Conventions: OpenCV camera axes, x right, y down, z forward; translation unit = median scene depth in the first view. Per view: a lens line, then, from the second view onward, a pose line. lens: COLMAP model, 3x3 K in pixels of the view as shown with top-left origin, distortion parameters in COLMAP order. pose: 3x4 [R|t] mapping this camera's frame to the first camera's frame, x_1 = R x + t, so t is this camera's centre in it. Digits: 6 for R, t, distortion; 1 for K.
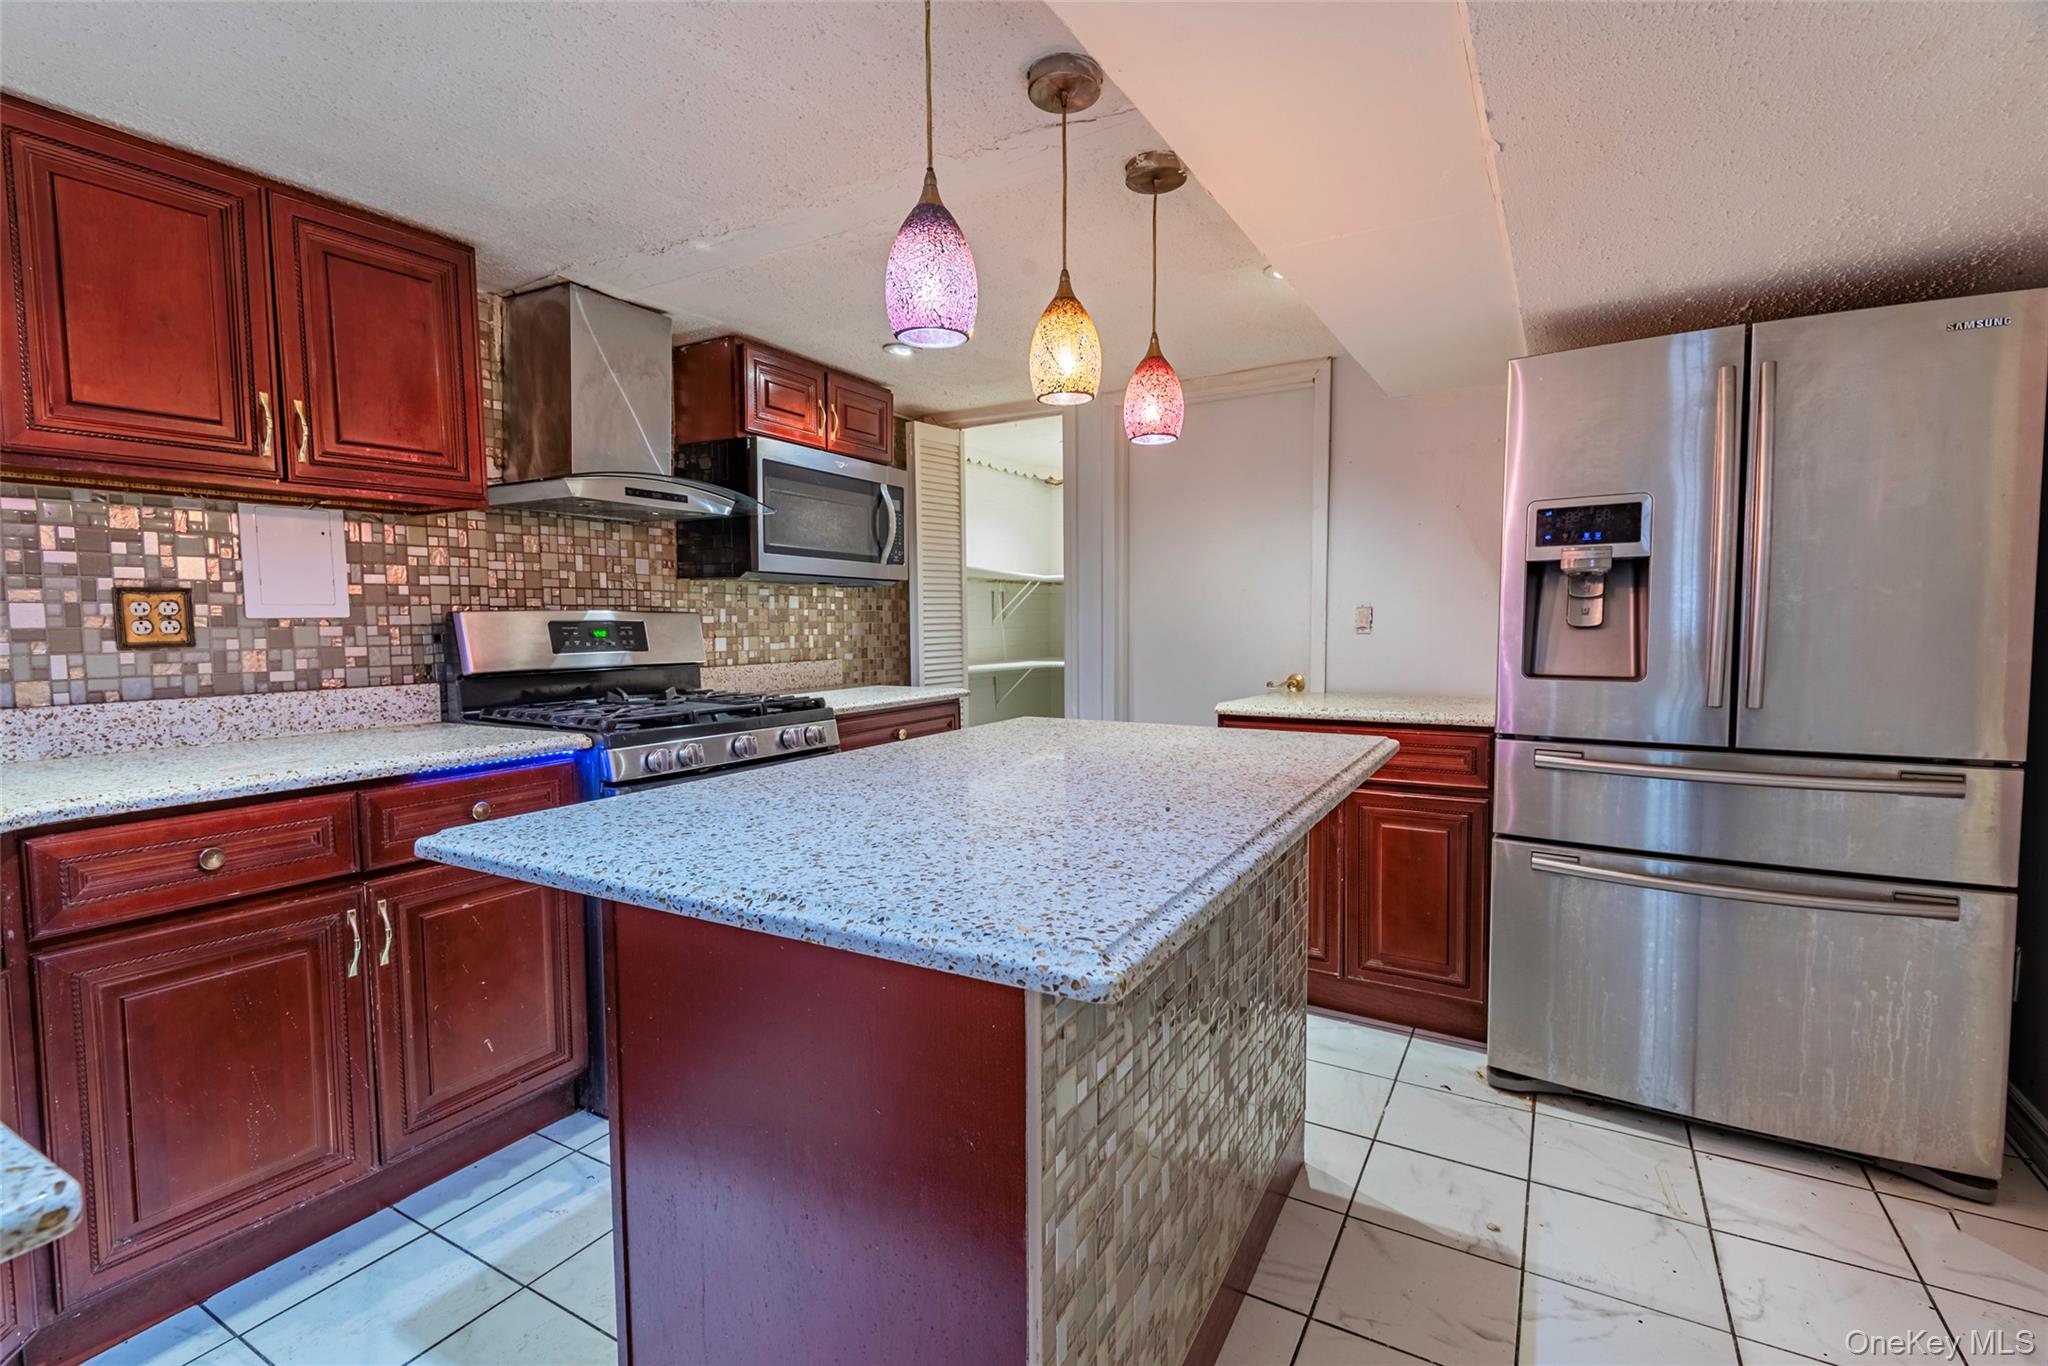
lens RADIAL K [[932.5, 0, 1037.1], [0, 932.5, 680.4], [0, 0, 1]] dist [0.021845, -0.014827]
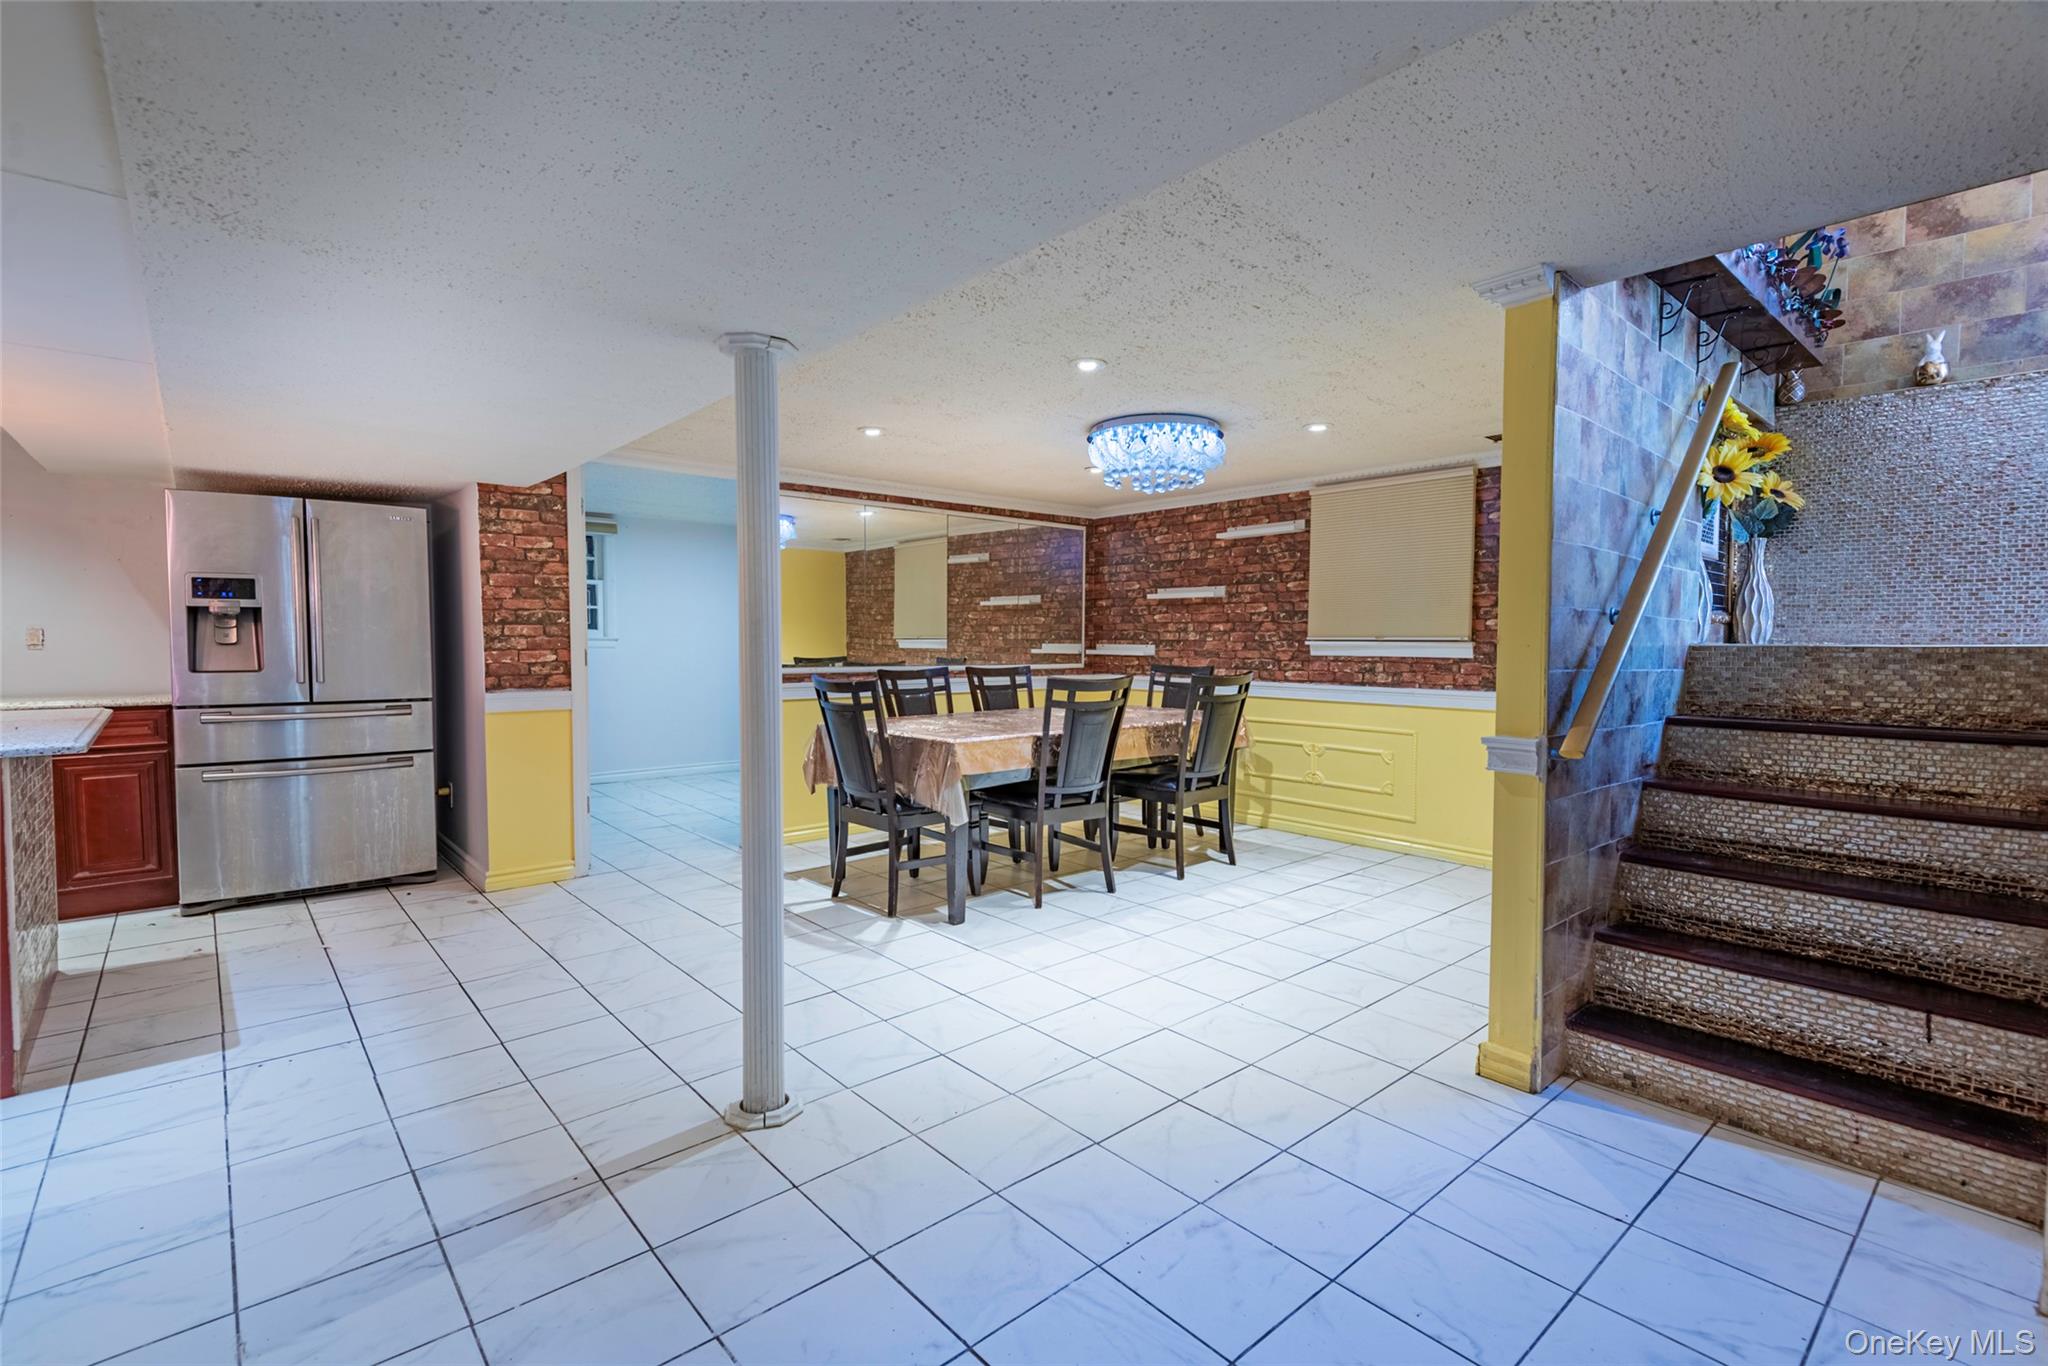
lens RADIAL K [[919.8, 0, 1024.2], [0, 919.8, 690.6], [0, 0, 1]] dist [0.000709, -0.005532]
pose [[0.321635, -0.044629, 0.945811, -0.574867], [0.054785, 0.998092, 0.028465, 0.064389], [-0.945278, 0.042661, 0.323466, -0.981783]]
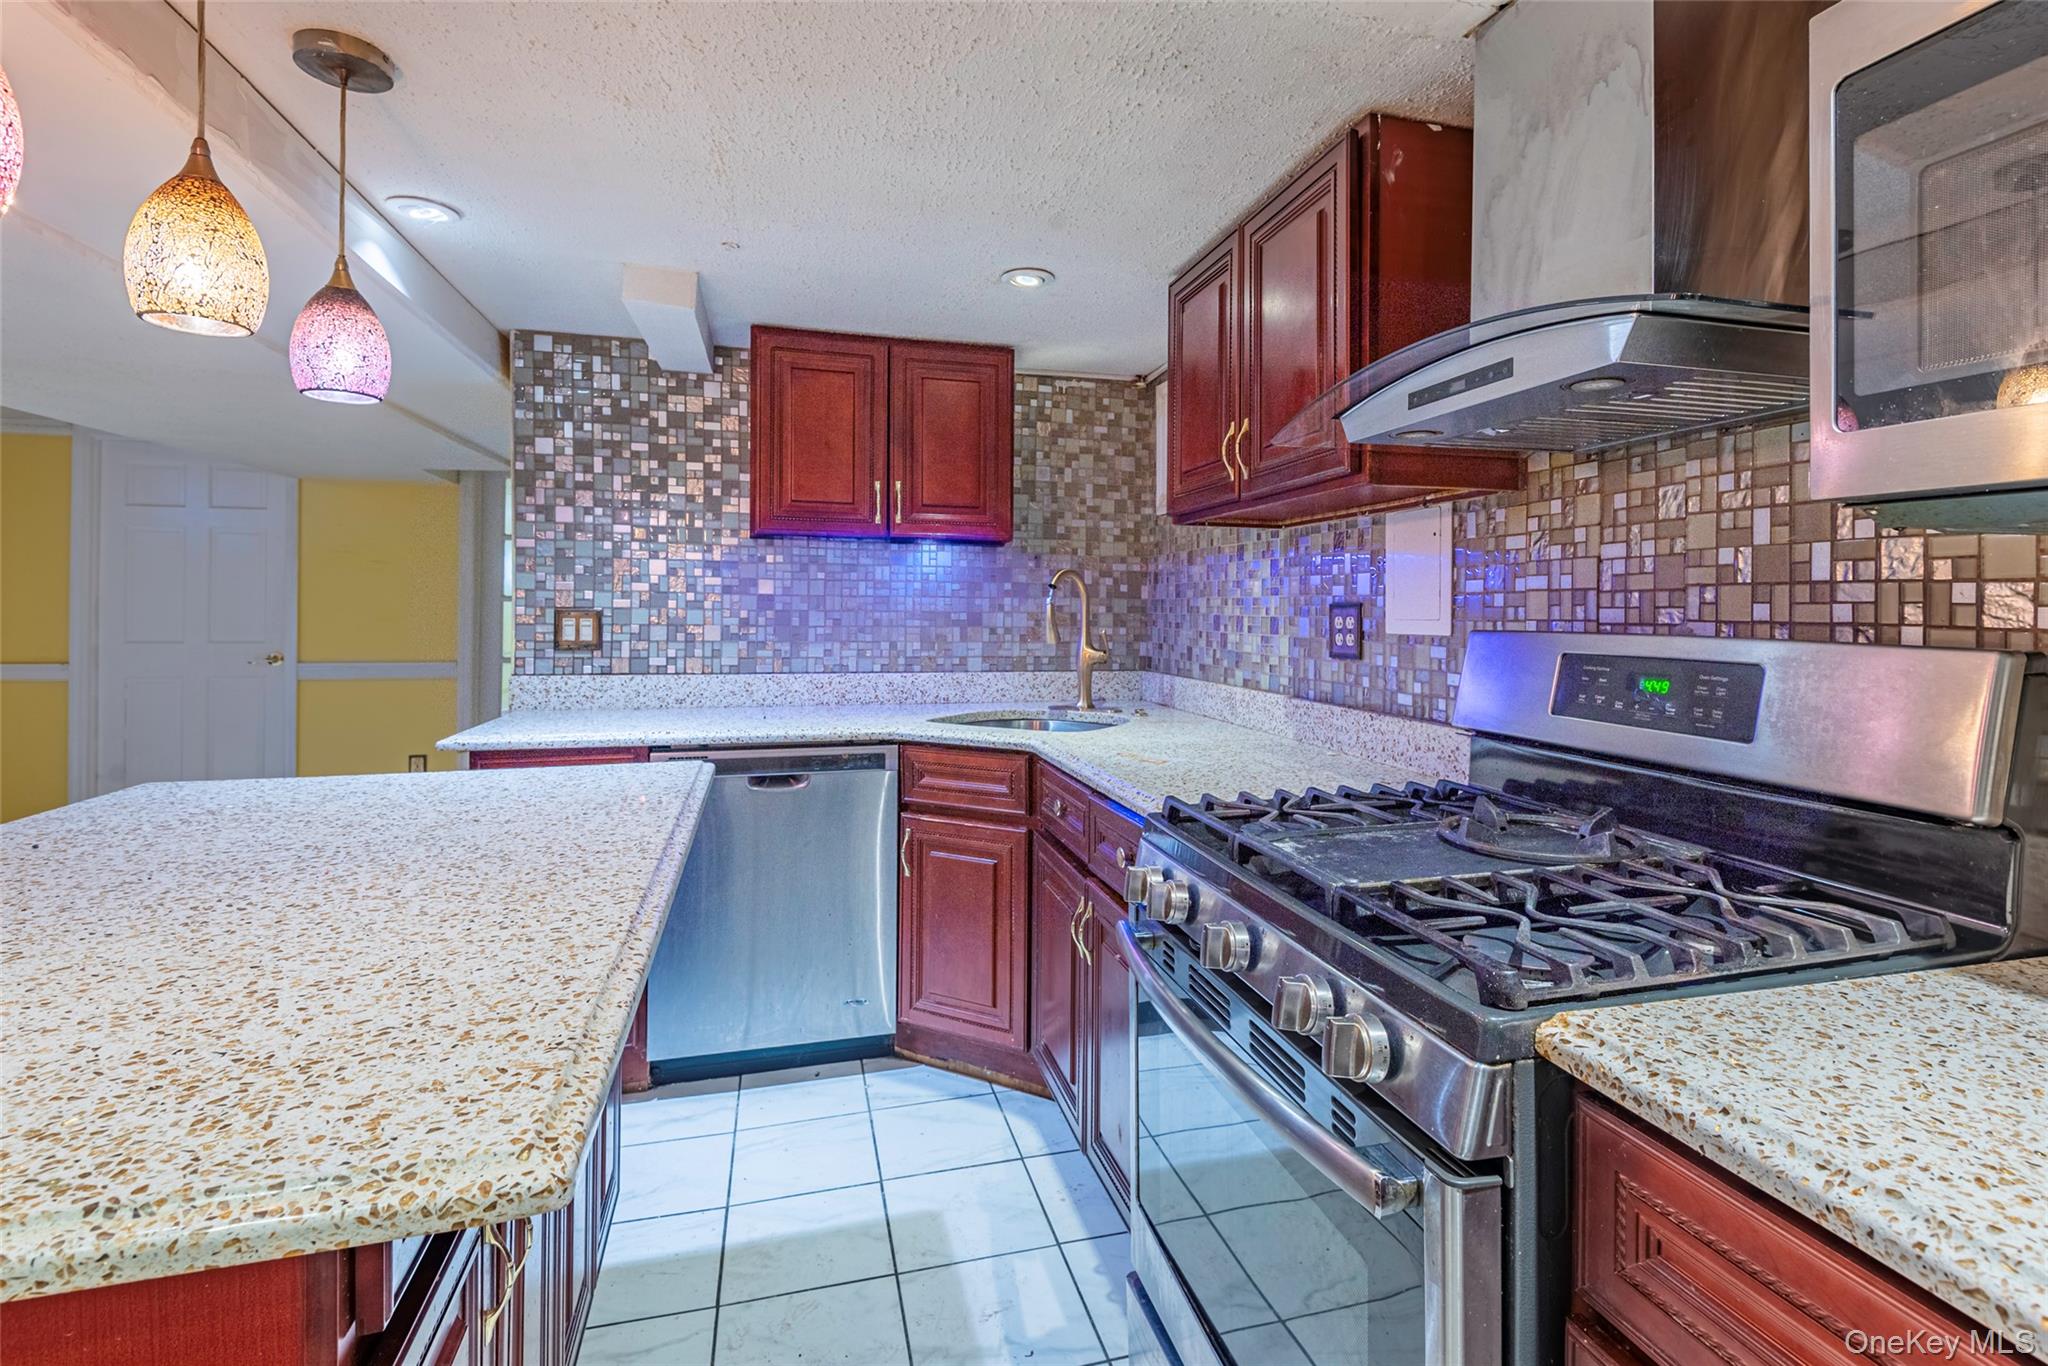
lens RADIAL K [[957.8, 0, 1068.1], [0, 957.8, 601.7], [0, 0, 1]] dist [0.000388, 0.000081]
pose [[-0.693399, -0.003899, -0.720543, 0.068606], [-0.051325, 0.997713, 0.043993, -0.112248], [0.718724, 0.067487, -0.692013, 1.296953]]
